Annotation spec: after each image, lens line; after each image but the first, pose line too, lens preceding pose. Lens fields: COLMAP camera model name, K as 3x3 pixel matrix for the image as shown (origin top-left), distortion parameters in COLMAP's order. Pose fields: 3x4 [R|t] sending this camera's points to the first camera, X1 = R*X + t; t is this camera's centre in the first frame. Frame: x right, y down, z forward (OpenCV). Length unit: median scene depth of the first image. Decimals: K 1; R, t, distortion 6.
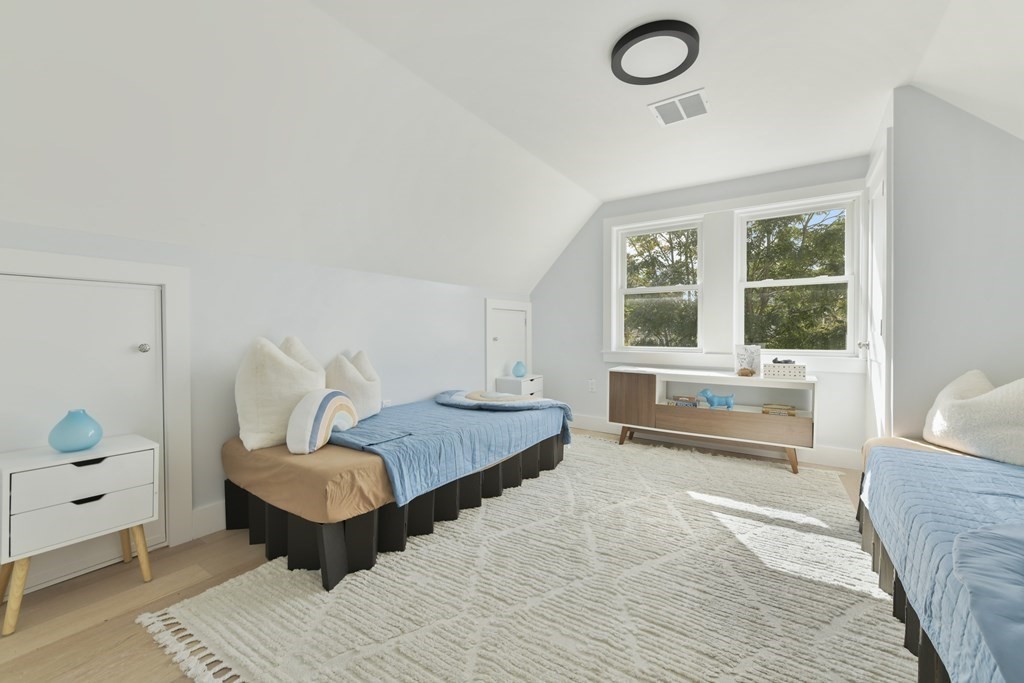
lens RADIAL K [[415.0, 0, 517.3], [0, 415.0, 339.0], [0, 0, 1]] dist [-0.003526, 0.003012]
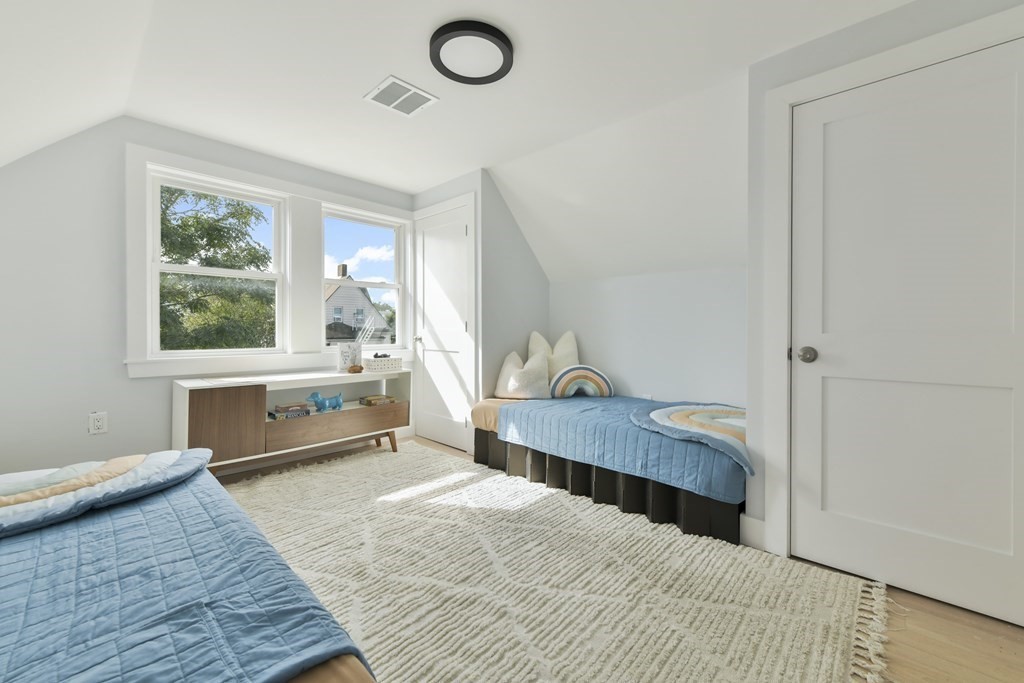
lens RADIAL K [[415.0, 0, 521.5], [0, 415.0, 330.6], [0, 0, 1]] dist [-0.003526, 0.003012]
pose [[0.155043, -0.003328, 0.987902, -0.494841], [0.013840, 0.999904, 0.001196, -0.011638], [-0.987811, 0.013487, 0.155074, 0.559515]]
